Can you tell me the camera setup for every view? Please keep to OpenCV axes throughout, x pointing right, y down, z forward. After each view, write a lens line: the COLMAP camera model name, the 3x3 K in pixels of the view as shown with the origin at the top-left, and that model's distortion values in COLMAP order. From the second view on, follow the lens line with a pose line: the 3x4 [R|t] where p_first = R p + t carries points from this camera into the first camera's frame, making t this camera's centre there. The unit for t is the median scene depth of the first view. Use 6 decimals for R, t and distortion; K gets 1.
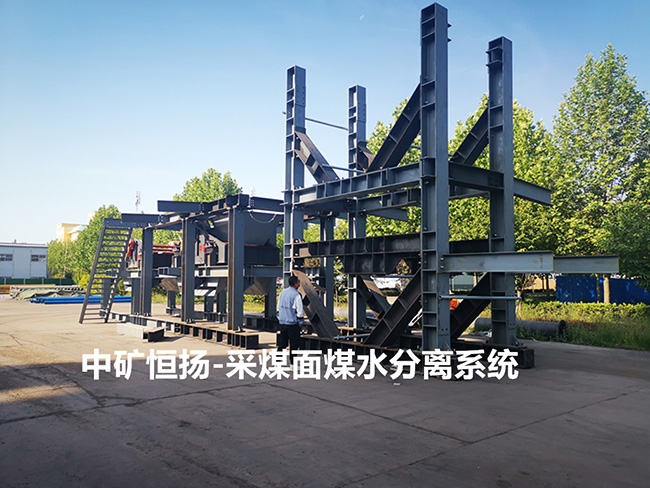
lens RADIAL K [[513.4, 0, 325.0], [0, 513.4, 244.0], [0, 0, 1]] dist [0.201410, -0.271870]
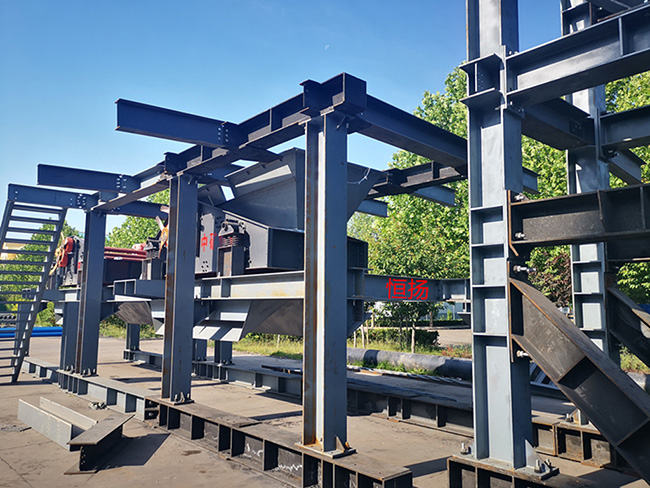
lens RADIAL K [[513.4, 0, 325.0], [0, 513.4, 244.0], [0, 0, 1]] dist [0.201410, -0.271870]
pose [[0.997316, 0.013890, 0.071892, -0.159895], [-0.010300, 0.998693, -0.050068, 0.034026], [-0.072493, 0.049194, 0.996155, 0.499475]]
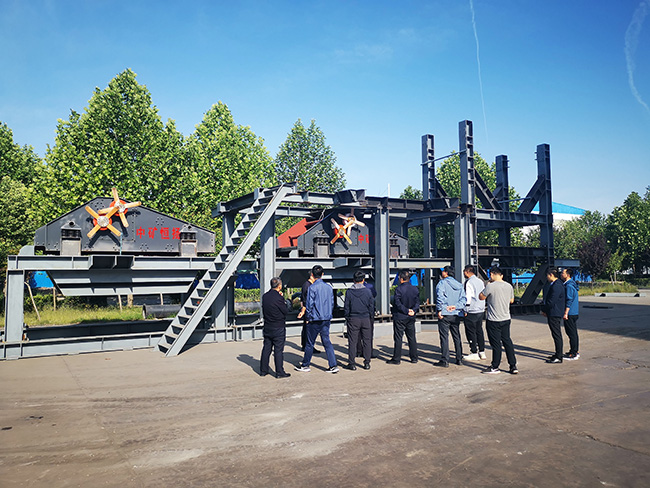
lens RADIAL K [[513.4, 0, 325.0], [0, 513.4, 244.0], [0, 0, 1]] dist [0.201410, -0.271870]
pose [[0.111102, 0.047404, 0.992678, -1.178632], [-0.060111, 0.997353, -0.040899, 0.060738], [-0.991989, -0.055127, 0.113657, 0.958271]]
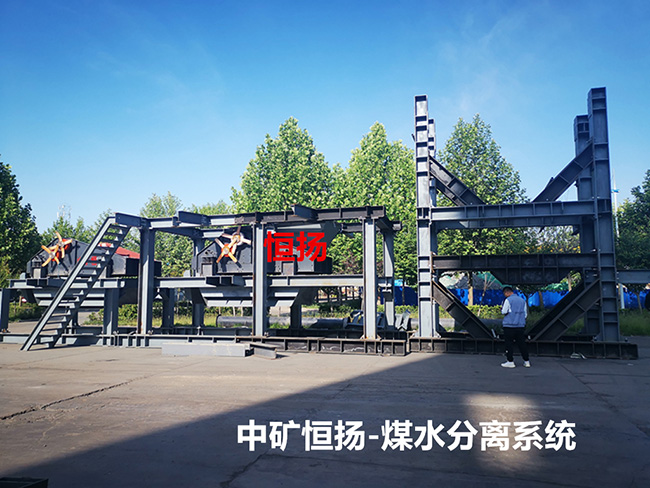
lens RADIAL K [[513.4, 0, 325.0], [0, 513.4, 244.0], [0, 0, 1]] dist [0.201410, -0.271870]
pose [[0.825453, 0.043653, 0.562780, -0.655753], [-0.032794, 0.999030, -0.029390, 0.010451], [-0.563517, 0.005804, 0.826084, 0.169150]]
